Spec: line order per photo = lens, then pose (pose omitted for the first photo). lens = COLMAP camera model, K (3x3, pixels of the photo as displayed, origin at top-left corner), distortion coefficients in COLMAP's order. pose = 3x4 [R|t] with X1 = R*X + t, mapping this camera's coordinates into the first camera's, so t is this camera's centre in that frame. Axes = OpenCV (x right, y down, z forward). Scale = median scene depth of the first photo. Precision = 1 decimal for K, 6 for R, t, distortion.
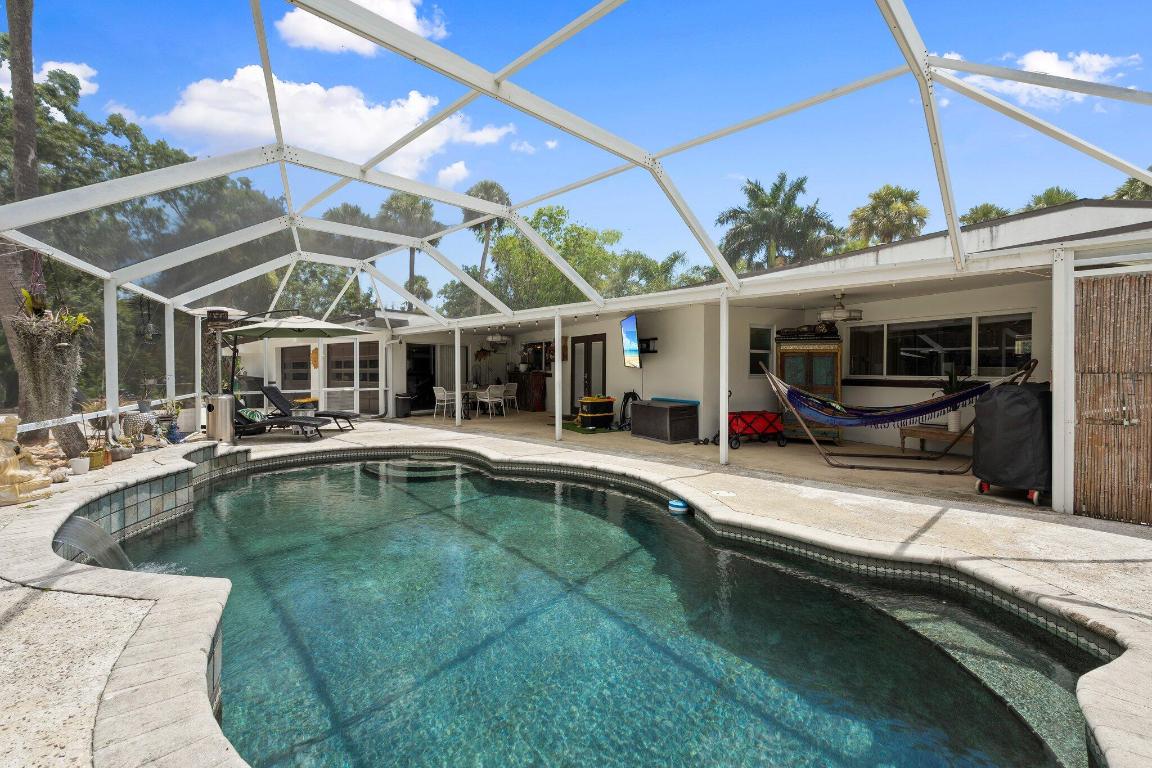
lens RADIAL K [[512.8, 0, 574.5], [0, 512.8, 380.2], [0, 0, 1]] dist [-0.003346, -0.000408]
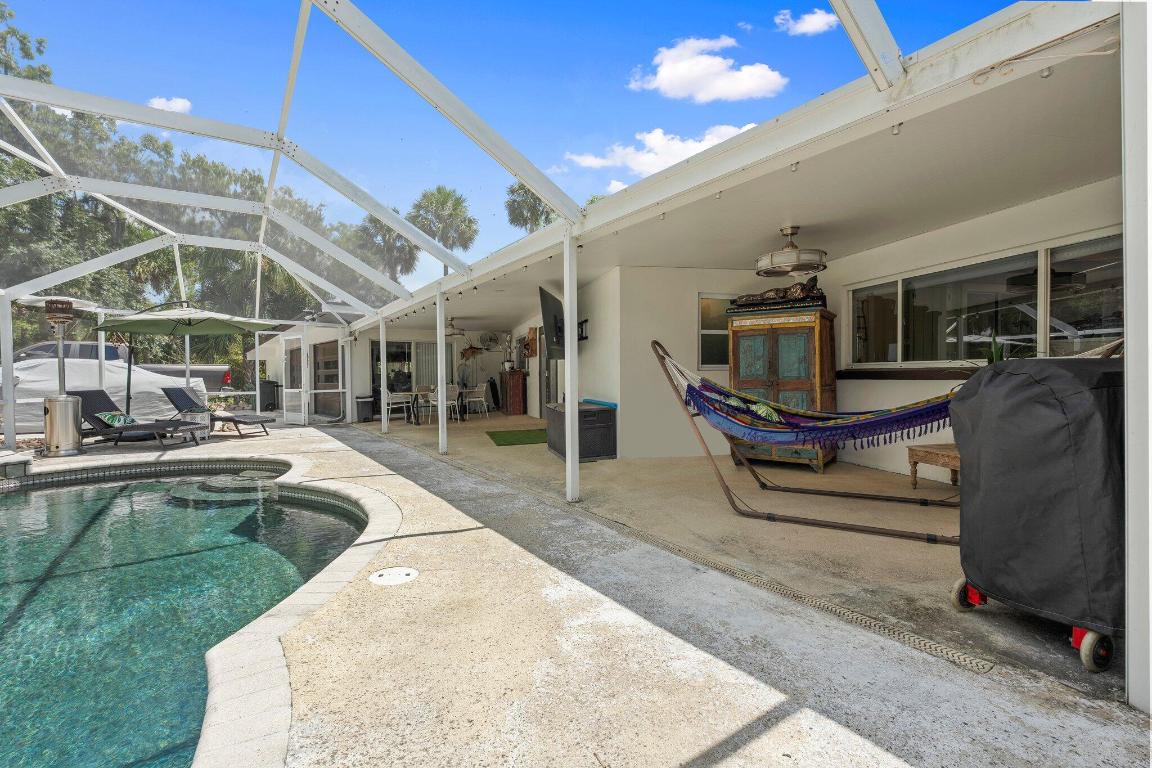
lens RADIAL K [[508.0, 0, 576.0], [0, 508.0, 384.0], [0, 0, 1]] dist [-0.001621, 0.000147]
pose [[0.979278, -0.008158, -0.202356, 0.340889], [0.007776, 0.999966, -0.002684, 0.016100], [0.202371, 0.001055, 0.979308, 0.309834]]
